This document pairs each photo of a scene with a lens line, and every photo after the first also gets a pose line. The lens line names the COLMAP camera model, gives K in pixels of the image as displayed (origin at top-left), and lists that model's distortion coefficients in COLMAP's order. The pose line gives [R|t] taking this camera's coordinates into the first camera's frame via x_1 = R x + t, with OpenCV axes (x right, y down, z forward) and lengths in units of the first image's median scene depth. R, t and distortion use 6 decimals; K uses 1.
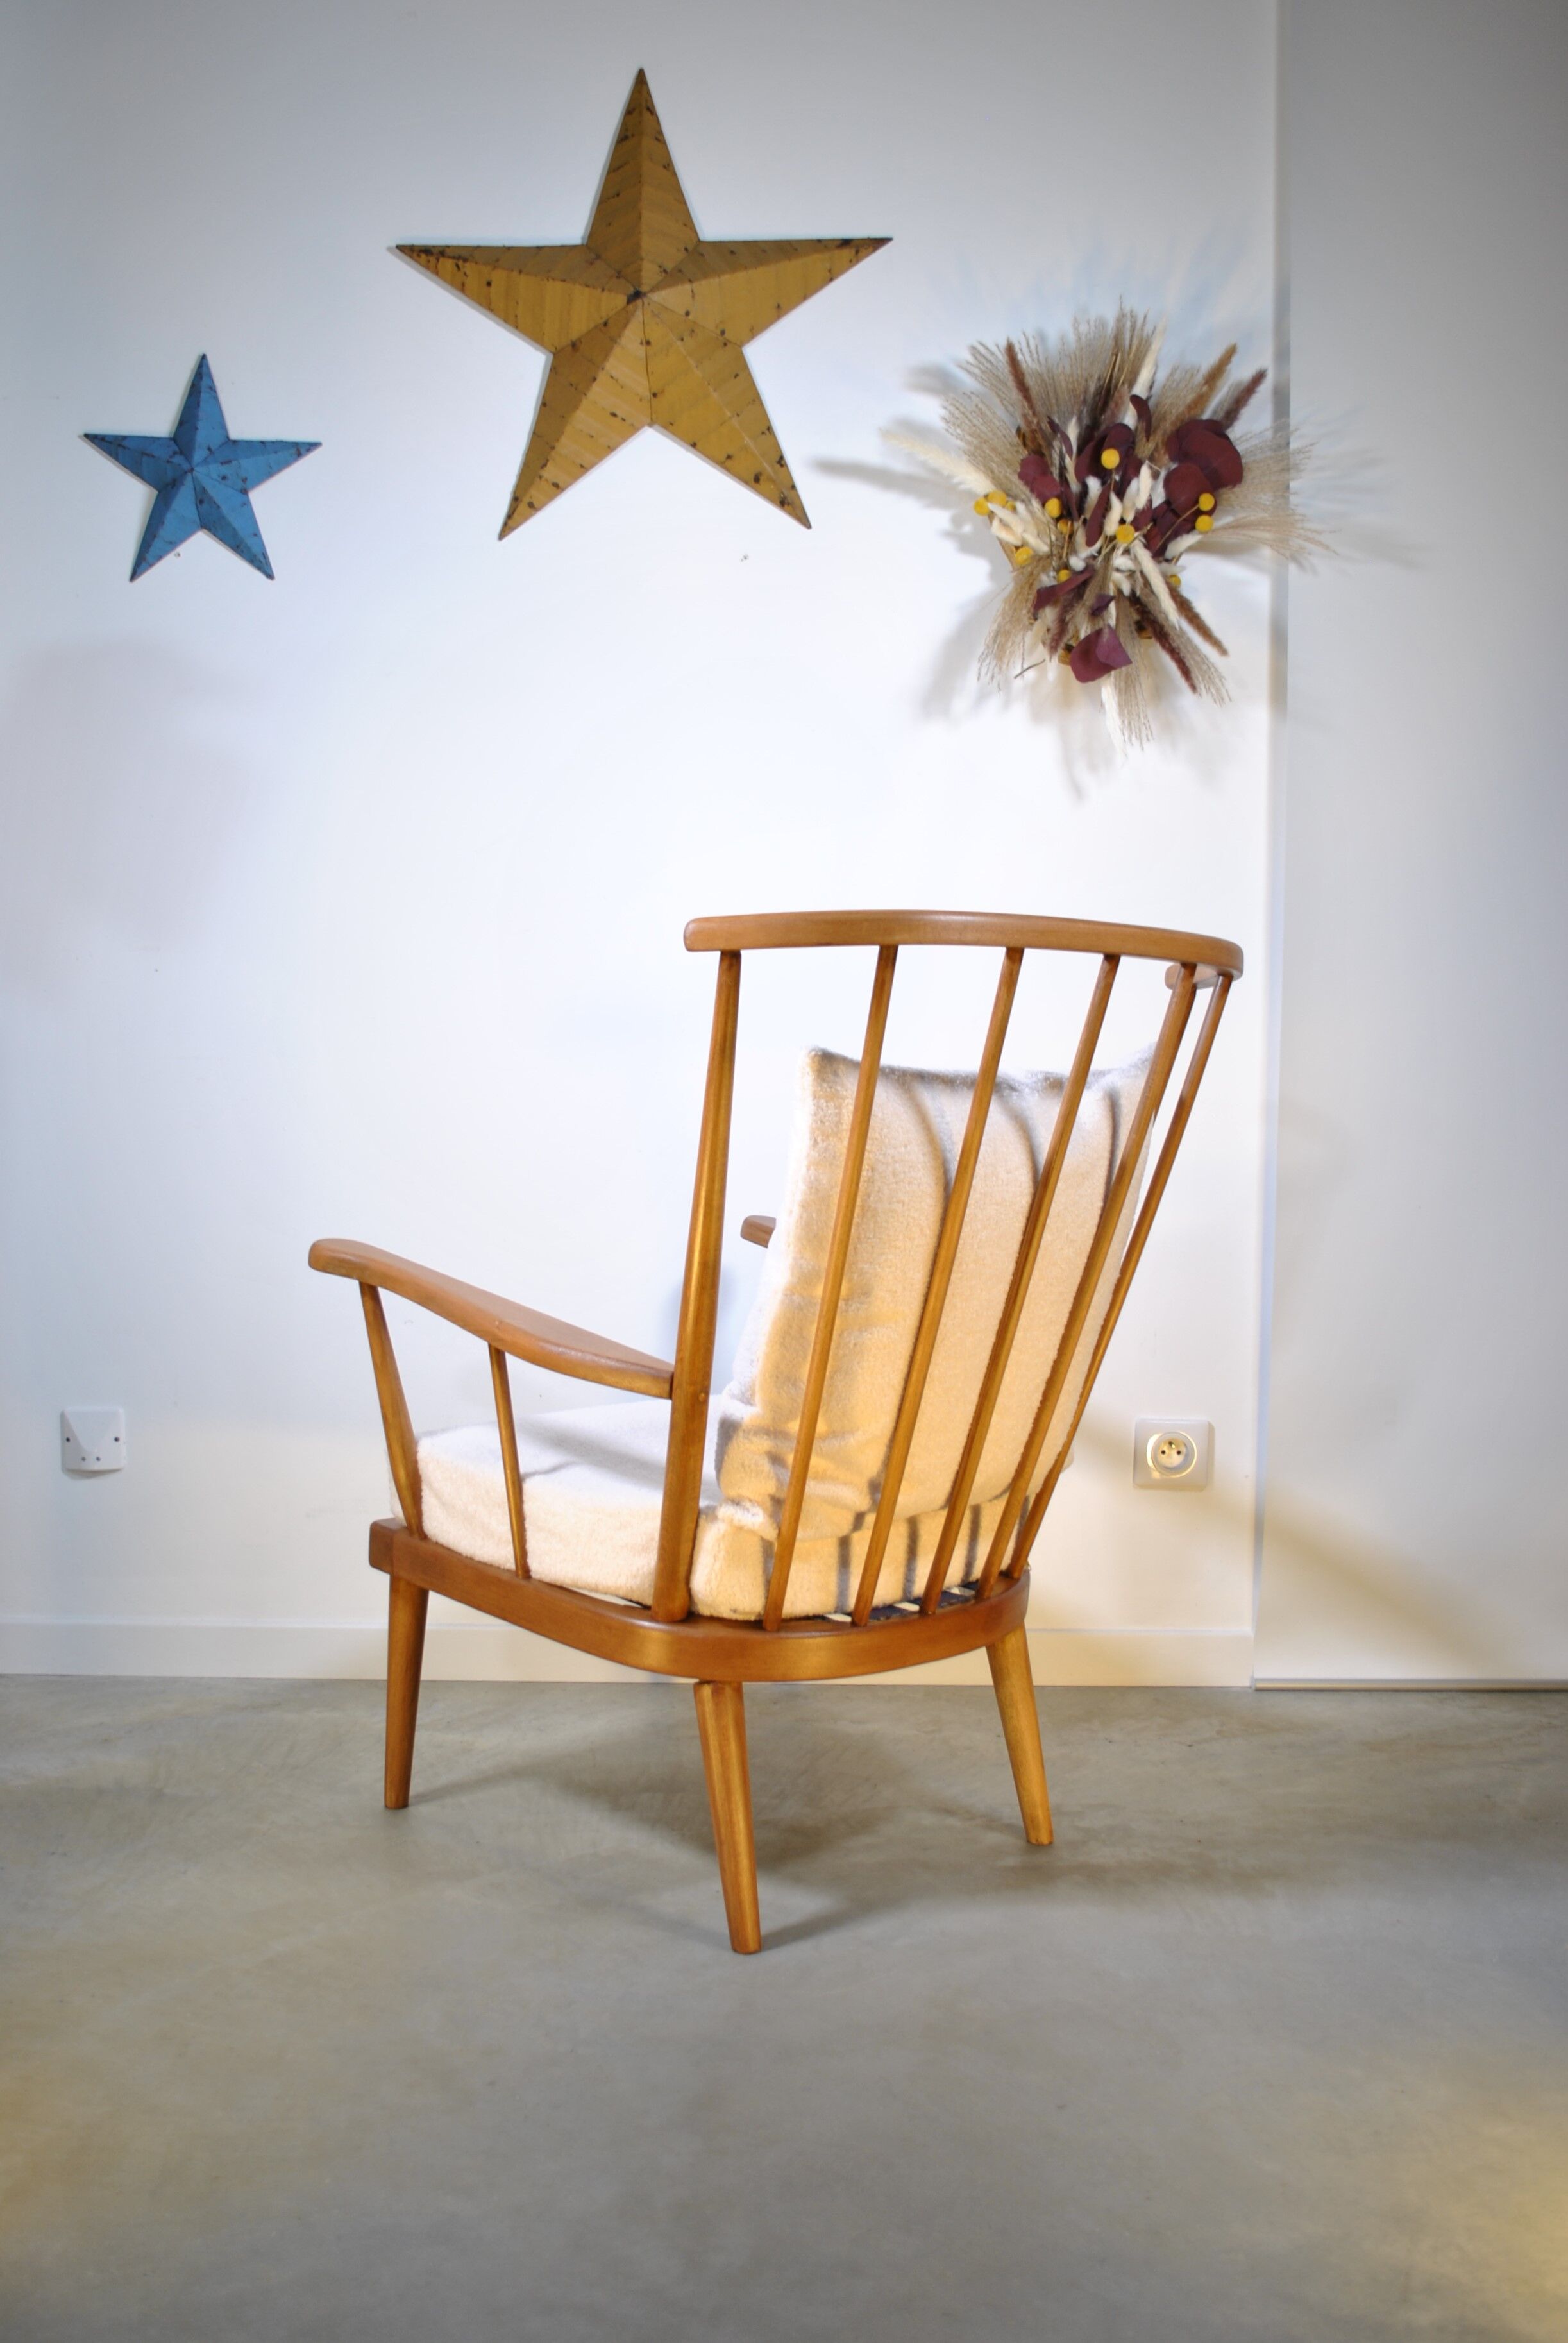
lens RADIAL K [[2162.1, 0, 784.0], [0, 2162.1, 1171.5], [0, 0, 1]] dist [-0.079113, 0.009313]
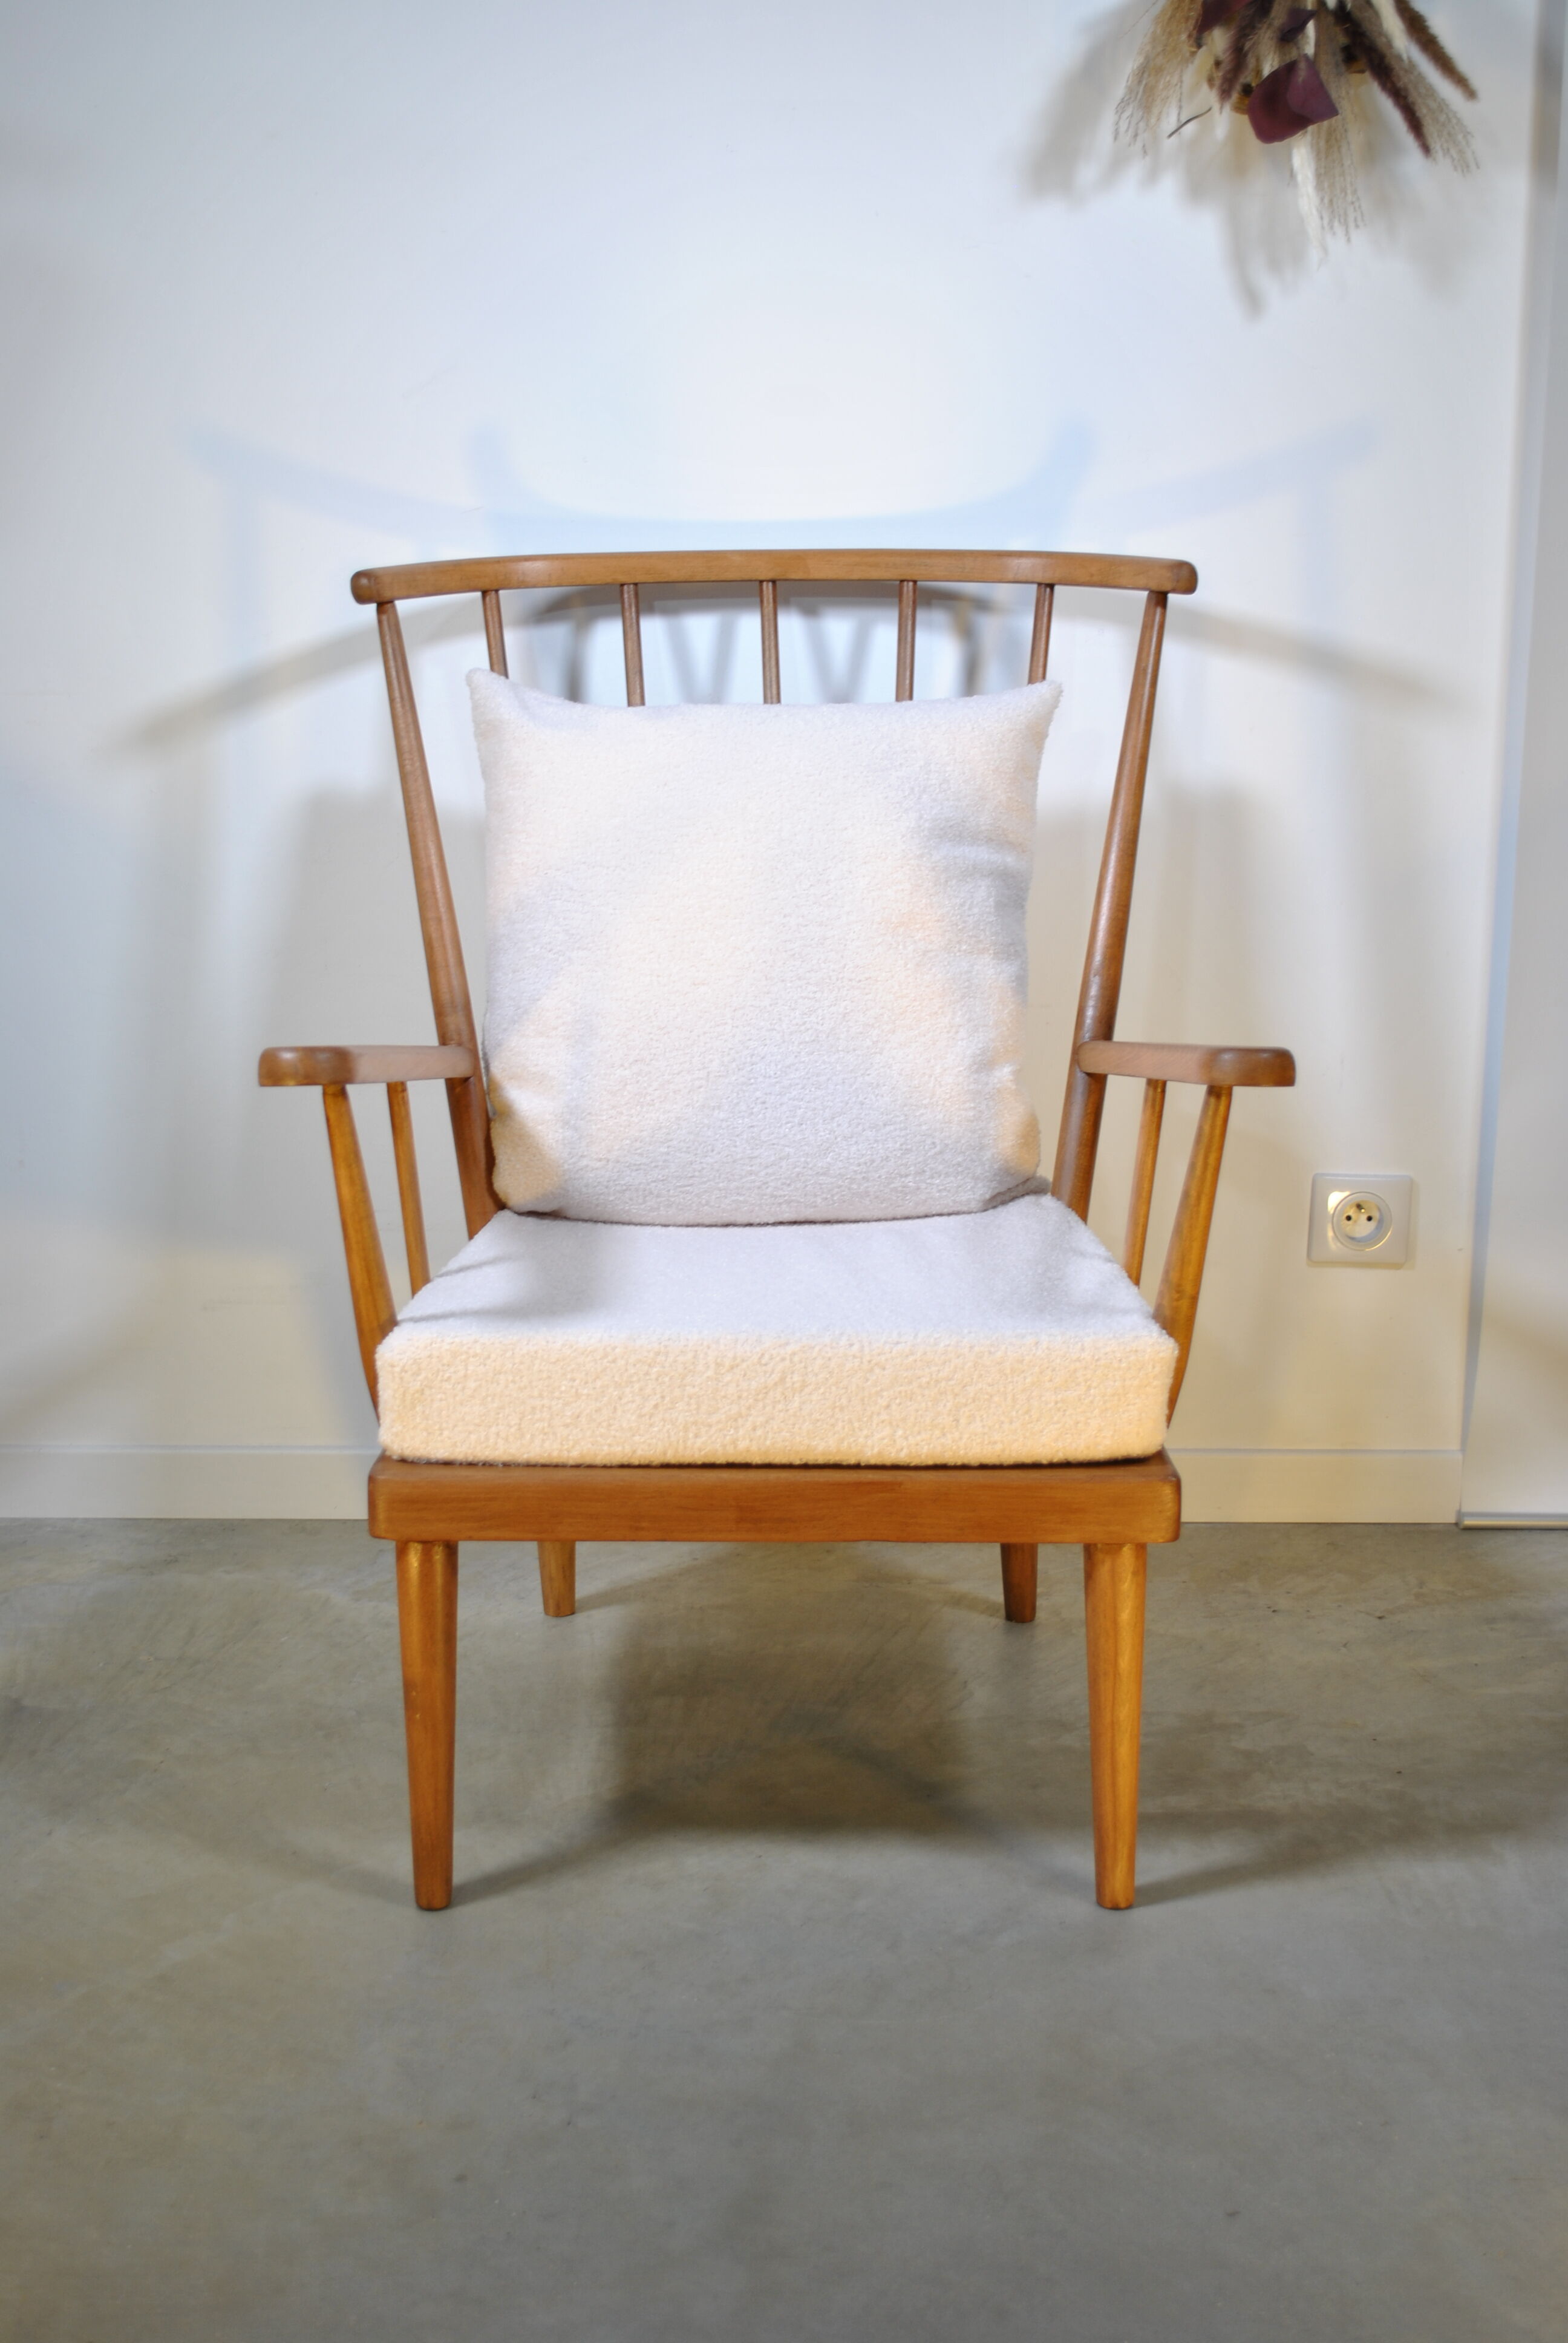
lens RADIAL K [[2680.0, 0, 784.0], [0, 2680.0, 1171.5], [0, 0, 1]] dist [-0.051807, 0.019914]
pose [[0.999899, -0.005100, -0.013286, -0.006957], [0.007296, 0.985254, 0.170940, -0.047075], [0.012218, -0.171020, 0.985192, 0.094435]]
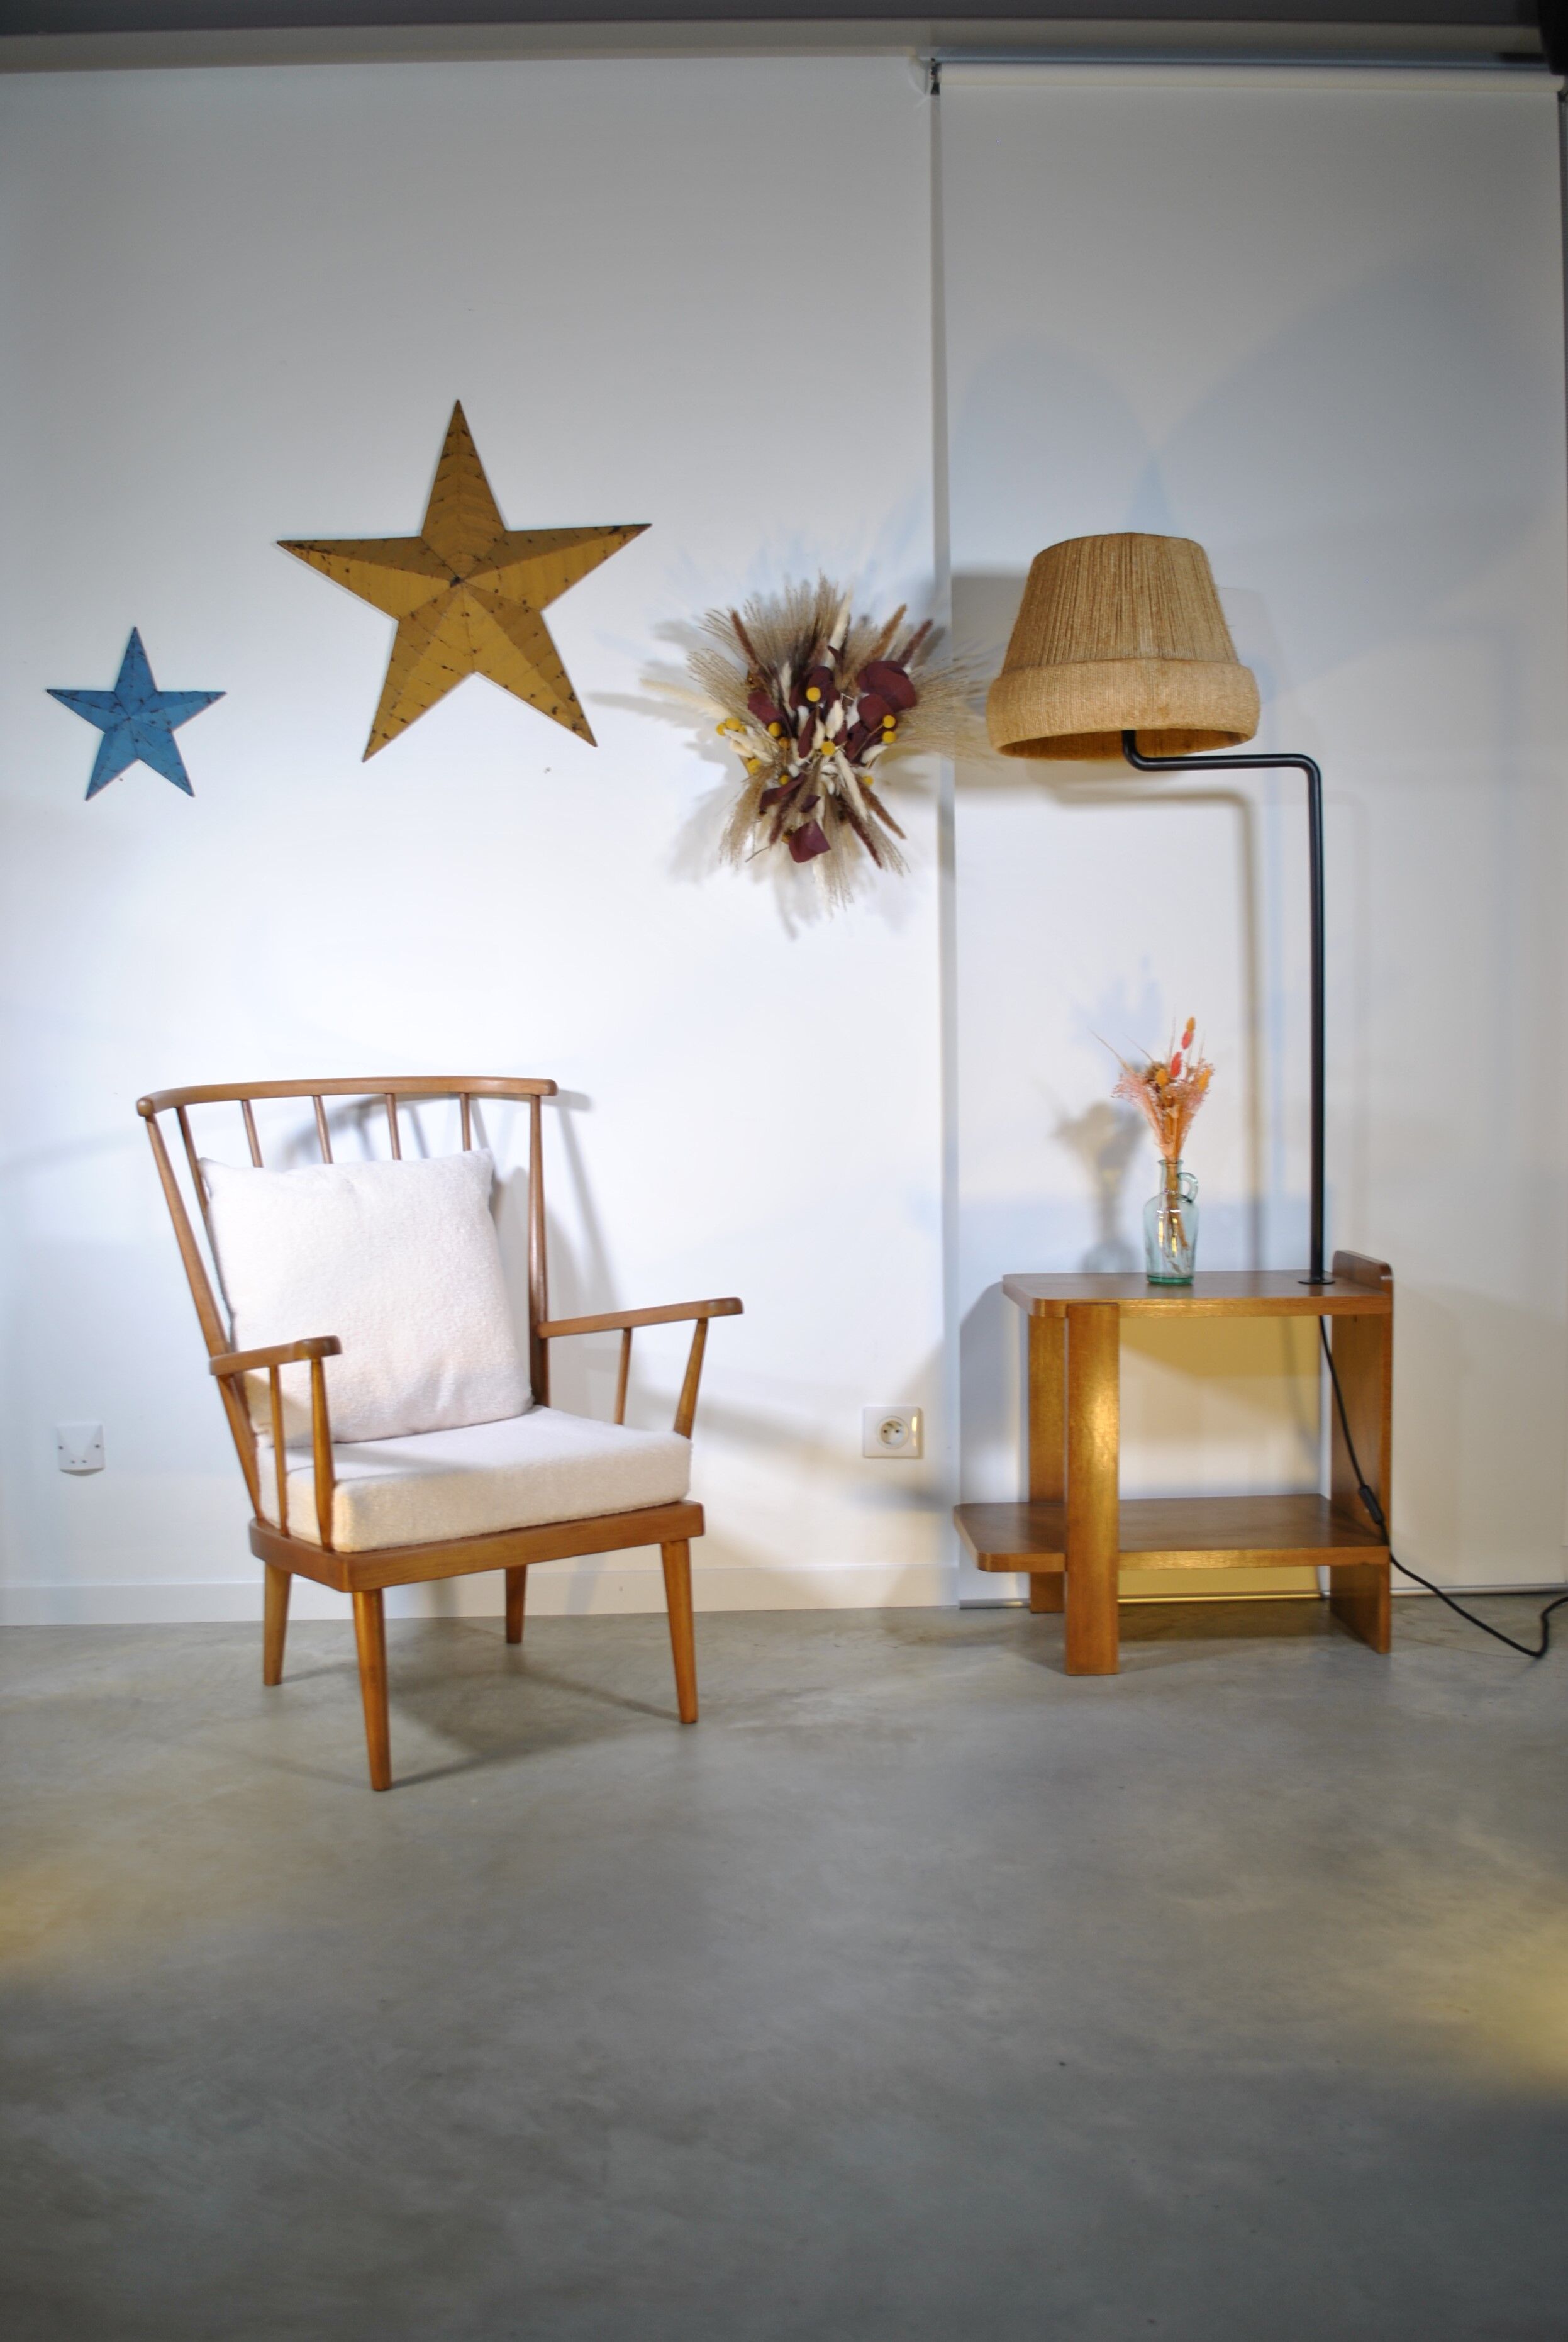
lens RADIAL K [[2161.2, 0, 784.0], [0, 2161.2, 1171.0], [0, 0, 1]] dist [-0.079113, 0.009313]
pose [[0.999454, -0.030079, 0.013660, 0.104878], [0.029953, 0.999507, 0.009377, -0.047027], [-0.013935, -0.008962, 0.999863, -0.345275]]
